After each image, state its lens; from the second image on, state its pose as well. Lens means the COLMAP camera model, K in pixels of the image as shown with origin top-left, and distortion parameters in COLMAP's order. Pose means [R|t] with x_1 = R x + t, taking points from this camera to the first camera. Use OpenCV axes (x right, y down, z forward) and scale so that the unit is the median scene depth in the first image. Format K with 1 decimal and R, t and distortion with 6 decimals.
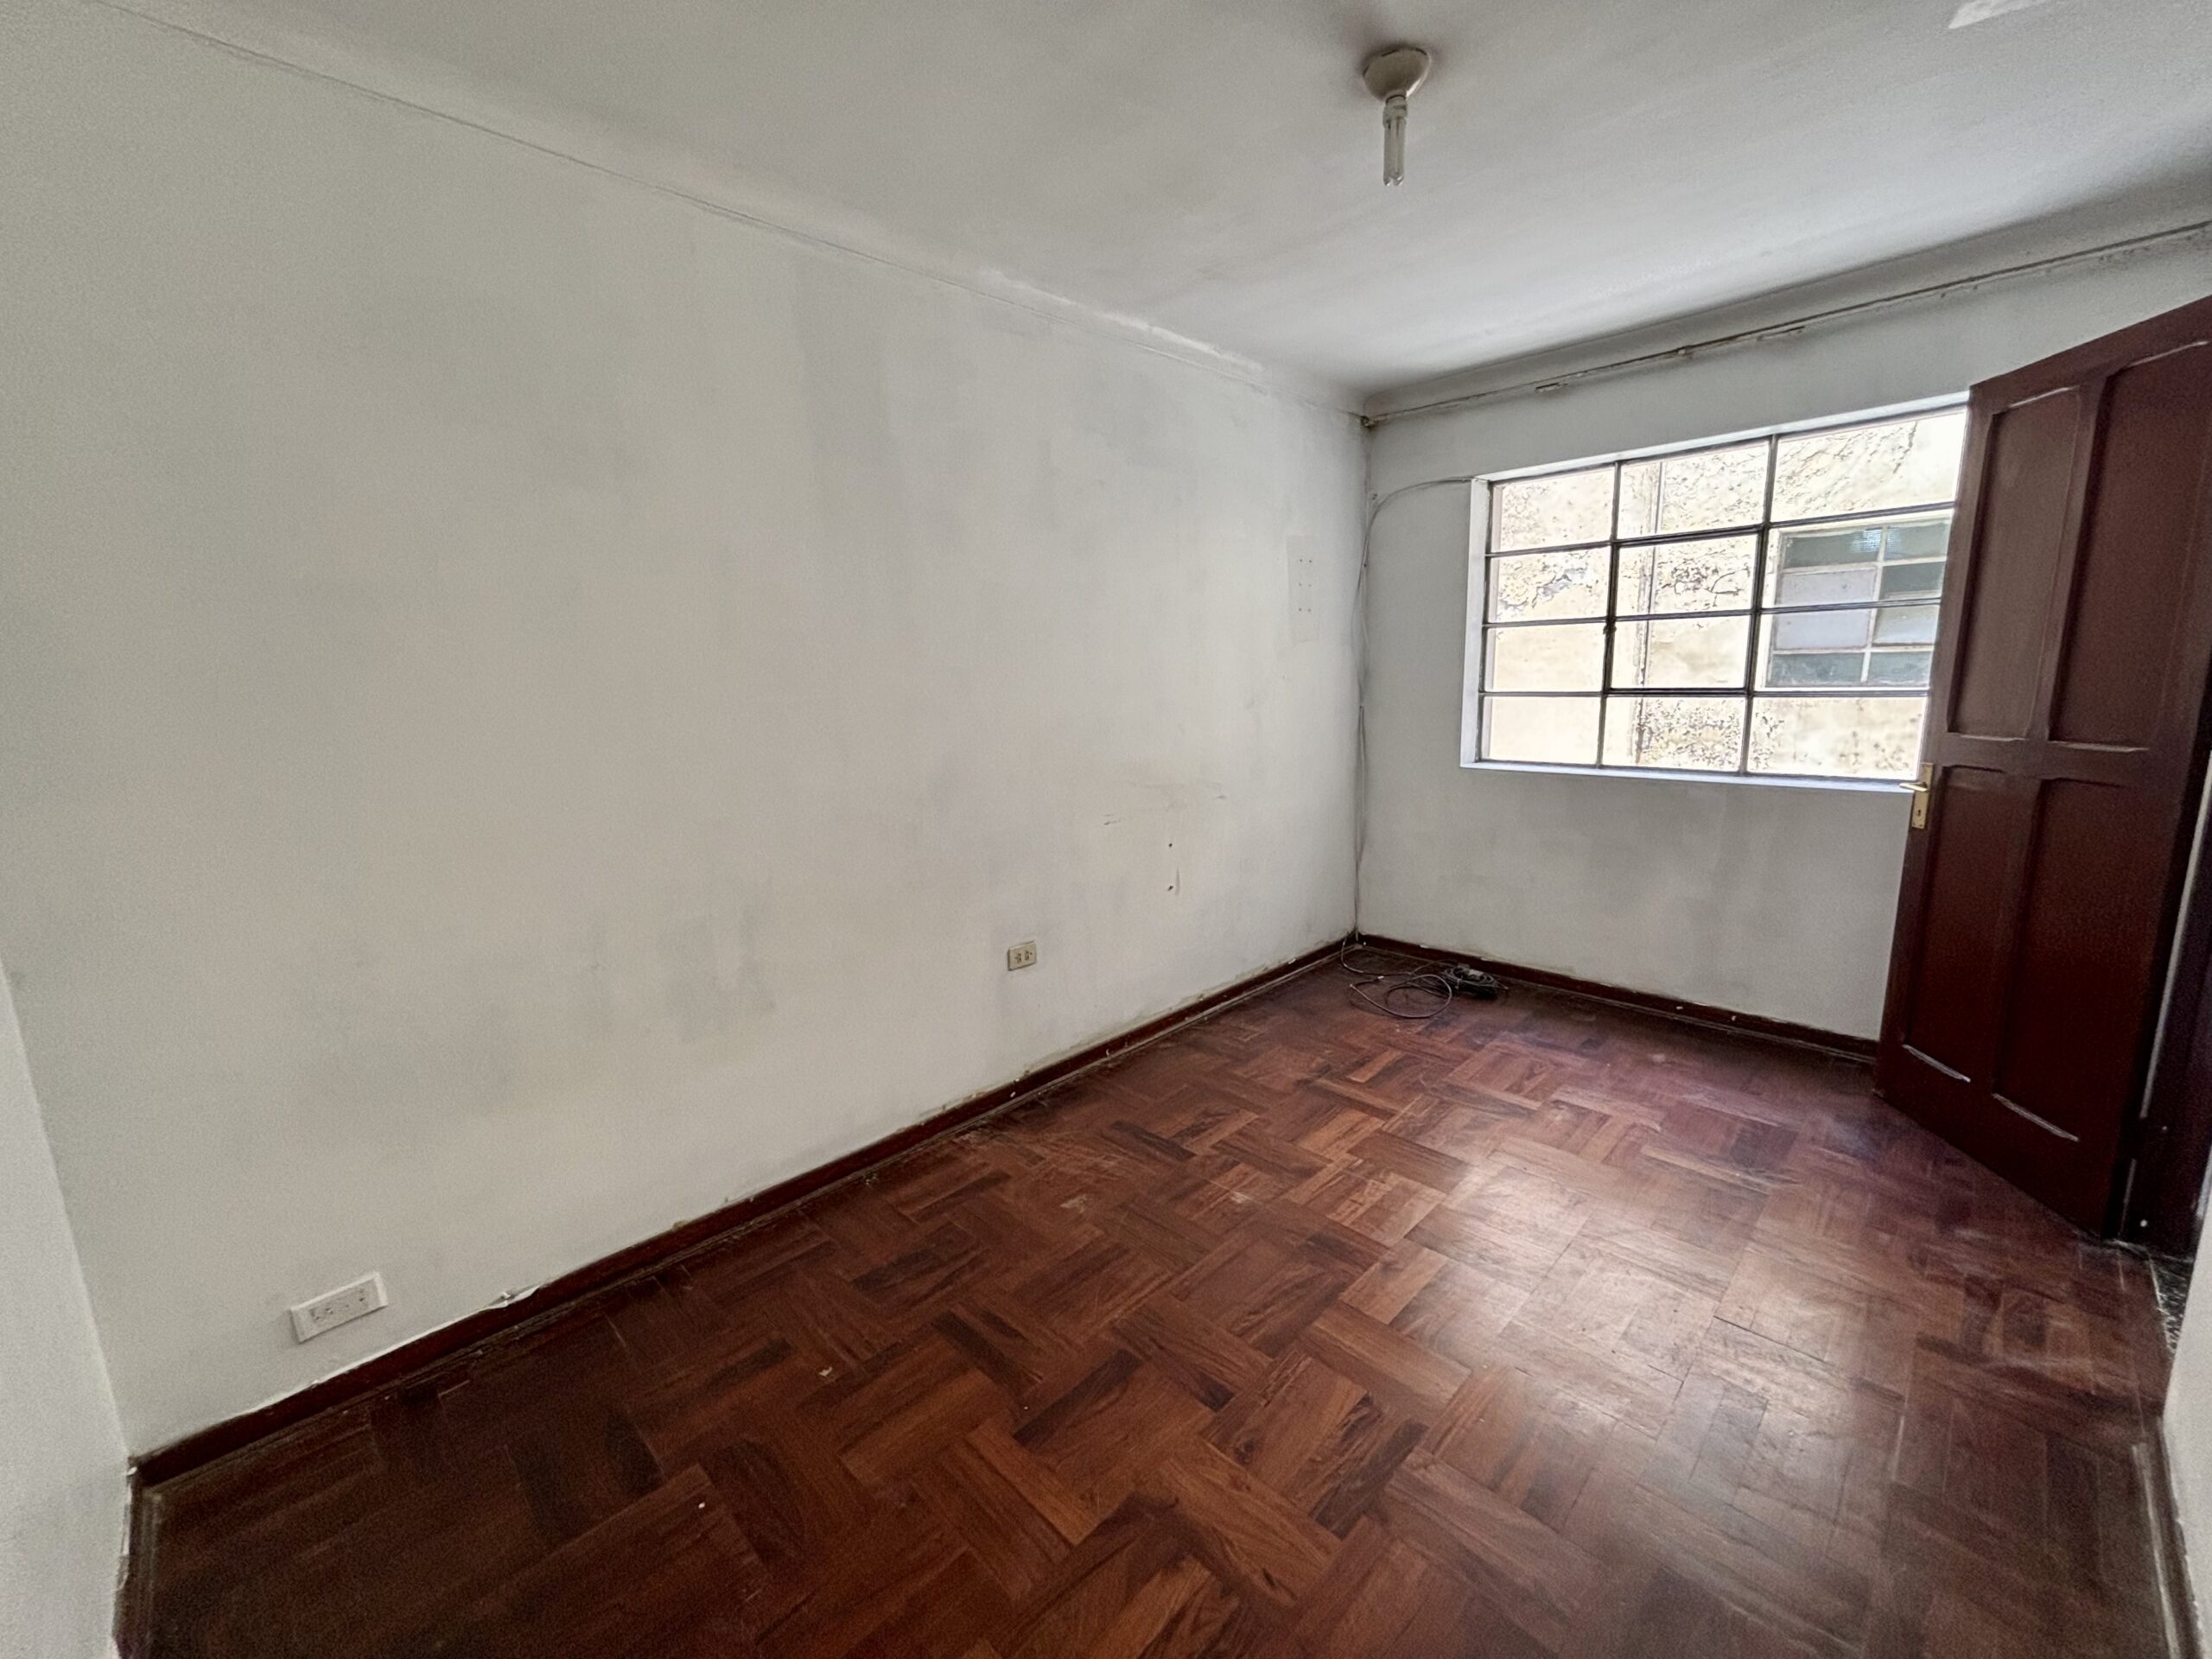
lens RADIAL K [[877.8, 0, 1104.0], [0, 877.8, 829.4], [0, 0, 1]] dist [0.010908, 0.000191]
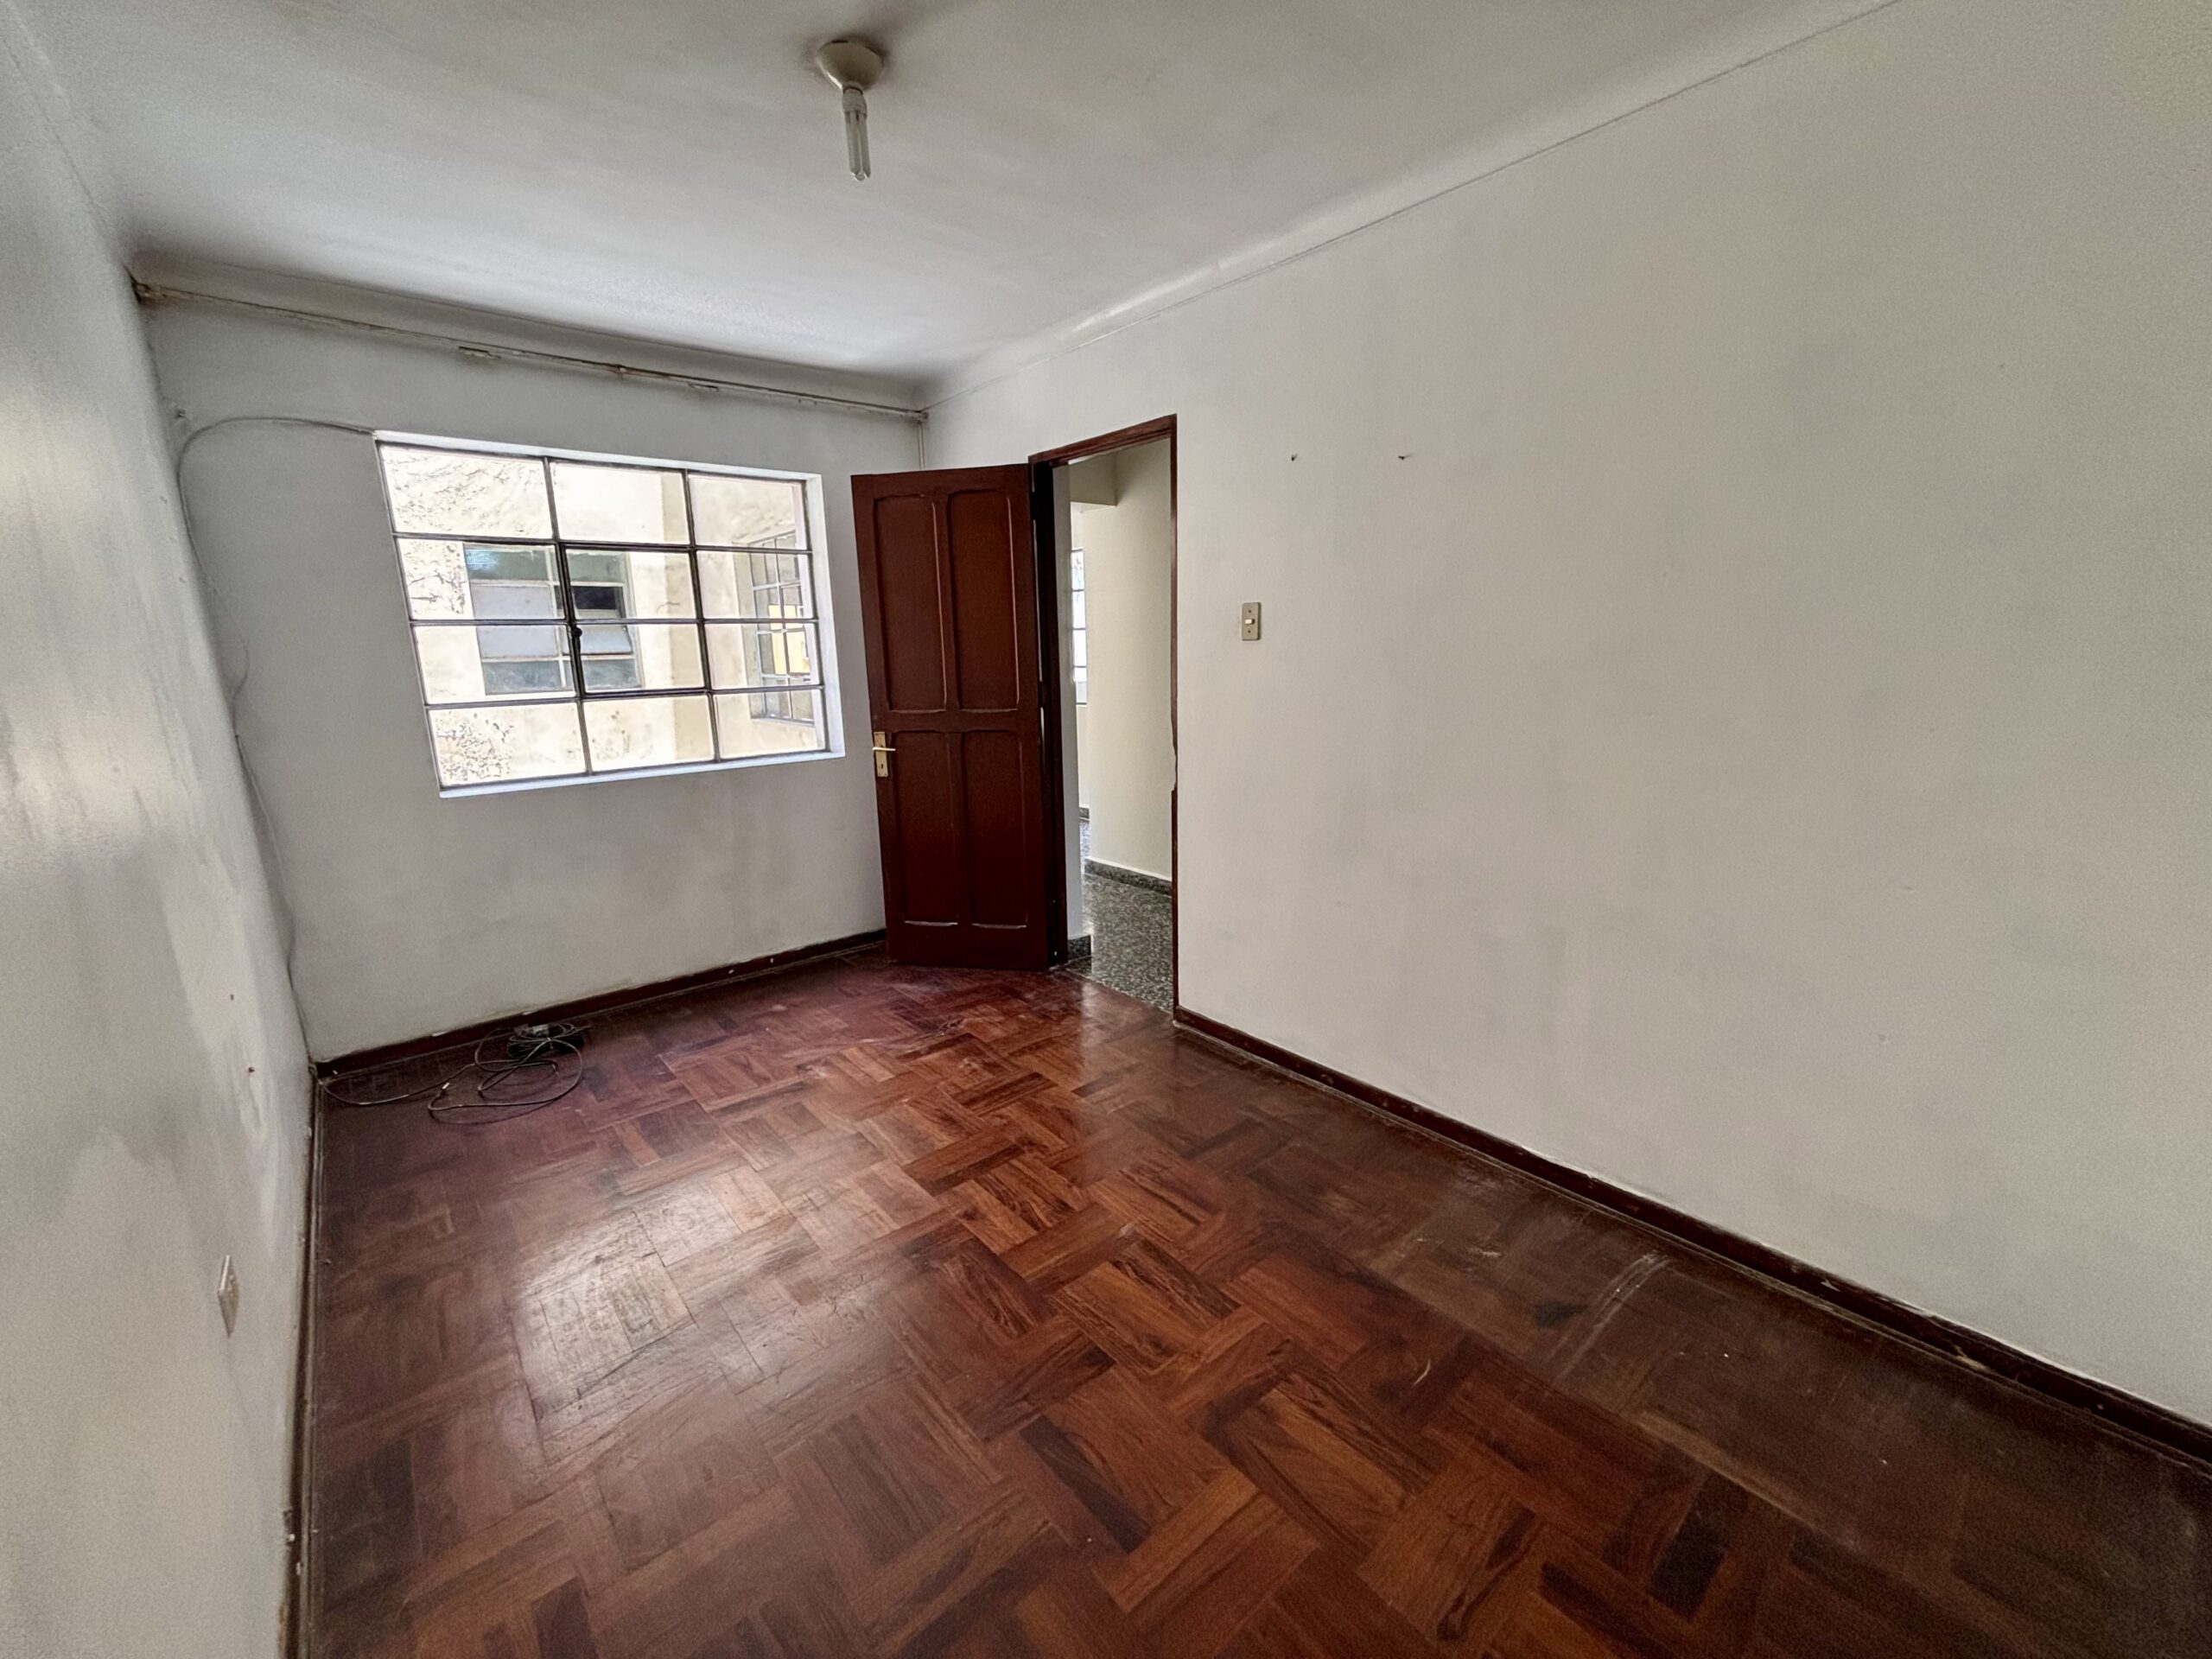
lens RADIAL K [[877.8, 0, 1104.0], [0, 877.8, 829.4], [0, 0, 1]] dist [0.010908, 0.000191]
pose [[0.110766, -0.187948, 0.975913, -0.362269], [0.202475, 0.965629, 0.162987, -0.060409], [-0.973003, 0.179545, 0.145014, 0.344849]]
